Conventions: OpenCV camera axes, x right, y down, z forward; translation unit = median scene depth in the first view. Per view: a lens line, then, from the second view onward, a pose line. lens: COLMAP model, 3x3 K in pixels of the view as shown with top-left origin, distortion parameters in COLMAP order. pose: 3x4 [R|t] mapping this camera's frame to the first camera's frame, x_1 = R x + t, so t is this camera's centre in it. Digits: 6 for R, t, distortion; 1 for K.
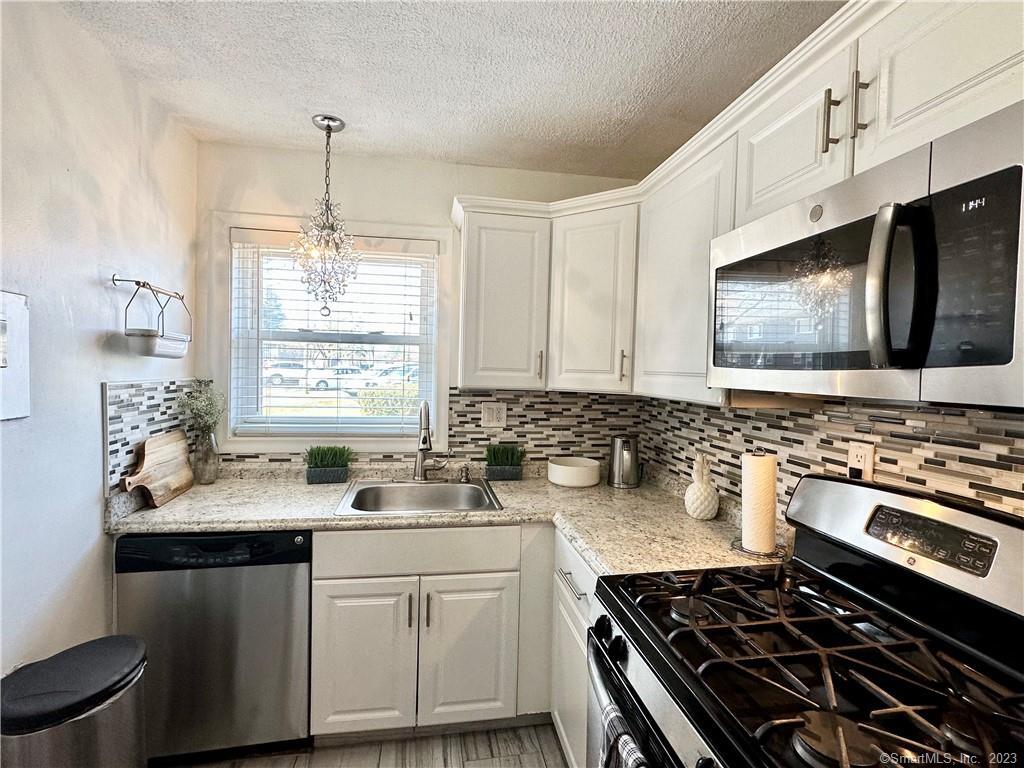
lens RADIAL K [[498.1, 0, 508.5], [0, 498.1, 387.1], [0, 0, 1]] dist [-0.007955, 0.001443]
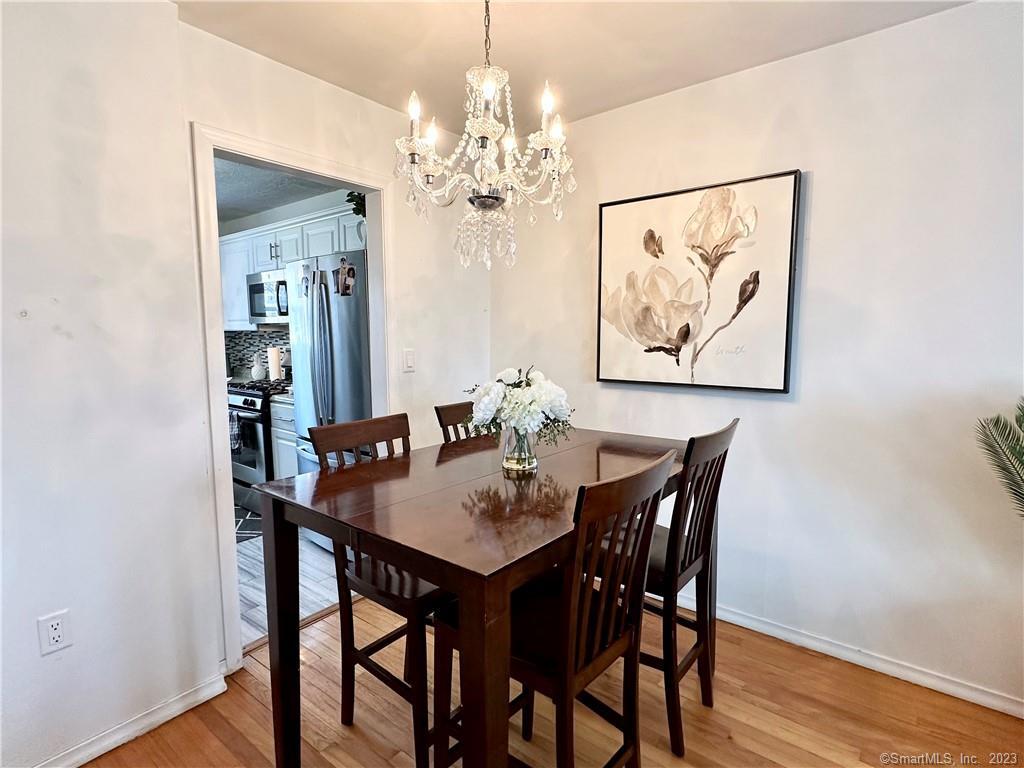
lens RADIAL K [[525.8, 0, 510.1], [0, 525.8, 387.1], [0, 0, 1]] dist [0.003319, 0.000103]
pose [[0.743953, -0.099986, 0.660709, -0.397616], [0.049136, 0.994251, 0.095134, 0.108180], [-0.666423, -0.038311, 0.744589, -1.699973]]
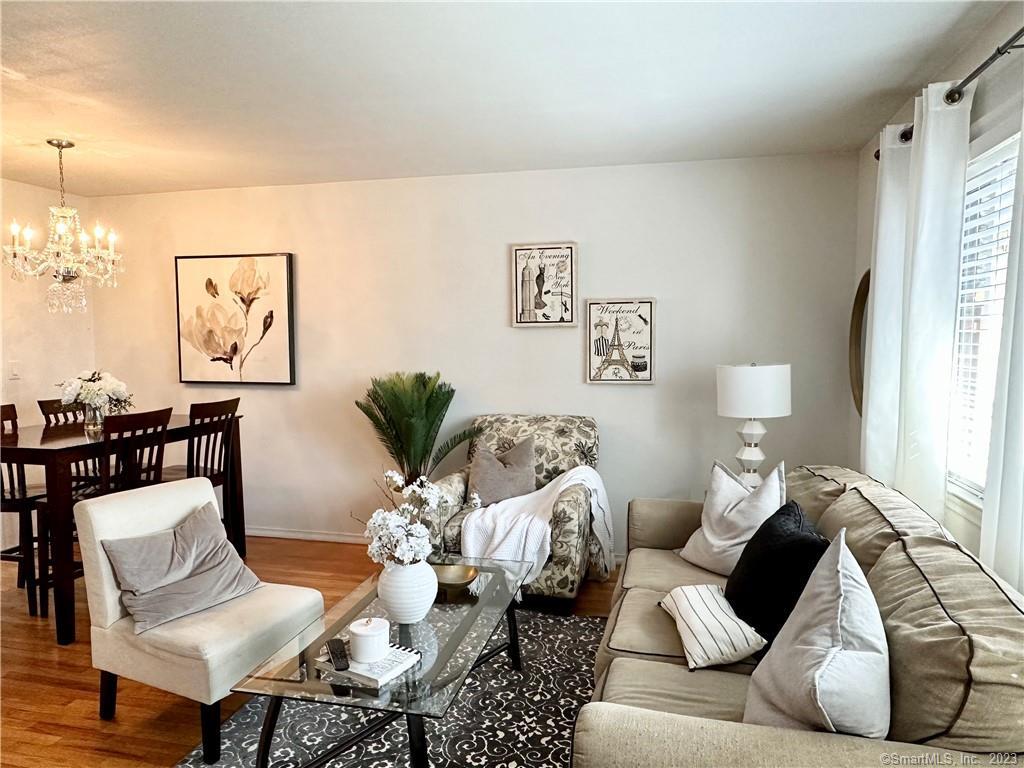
lens RADIAL K [[689.5, 0, 512.8], [0, 689.5, 394.6], [0, 0, 1]] dist [-0.001765, -0.003293]
pose [[0.389047, -0.102729, 0.915472, -1.164616], [0.043491, 0.994703, 0.093137, 0.097835], [-0.920191, 0.003580, 0.391454, -2.960929]]
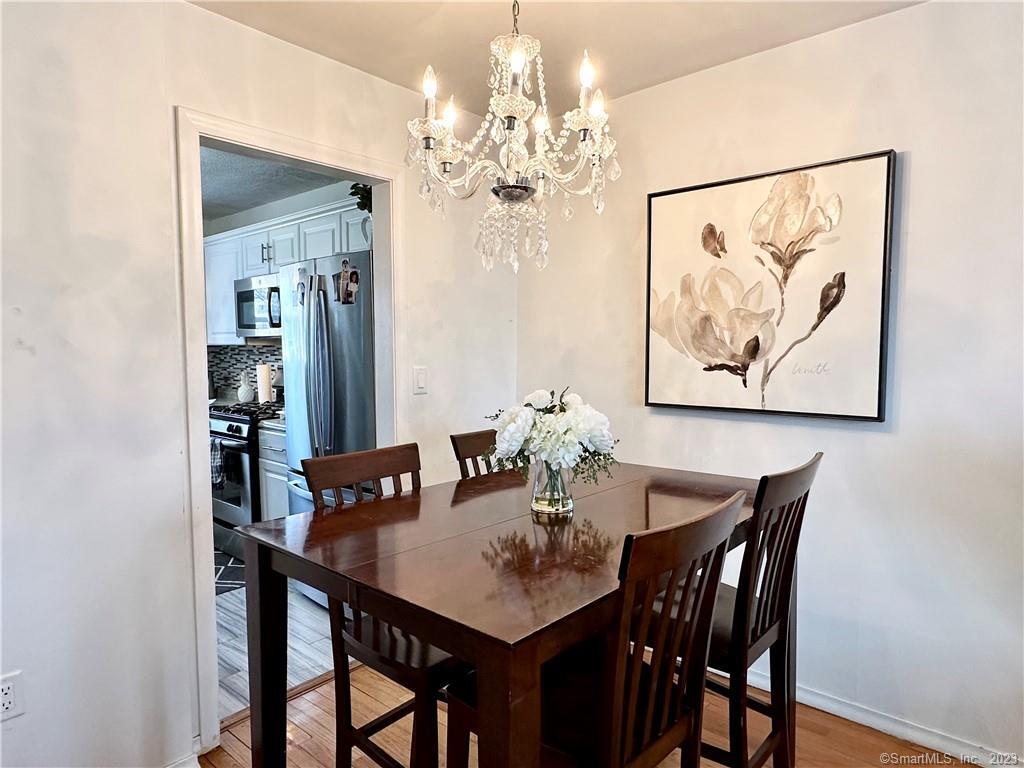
lens RADIAL K [[626.1, 0, 509.7], [0, 626.1, 389.1], [0, 0, 1]] dist [0.003019, 0.001155]
pose [[0.775138, -0.073349, 0.627520, -0.393670], [0.048644, 0.997218, 0.056474, 0.107901], [-0.629917, -0.013250, 0.776549, -1.693150]]
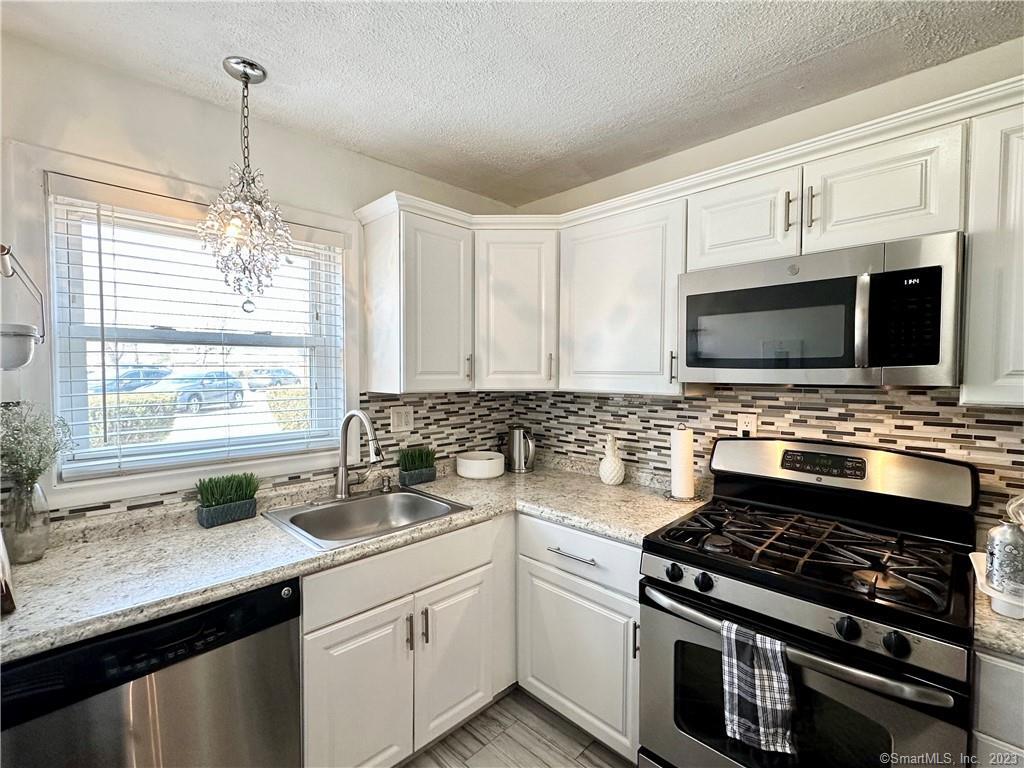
lens RADIAL K [[471.0, 0, 513.3], [0, 471.0, 386.9], [0, 0, 1]] dist [-0.001691, -0.001860]
pose [[0.813558, -0.045763, 0.579681, -0.494874], [0.041678, 0.998923, 0.020366, -0.022199], [-0.579989, 0.007591, 0.814589, 0.147639]]
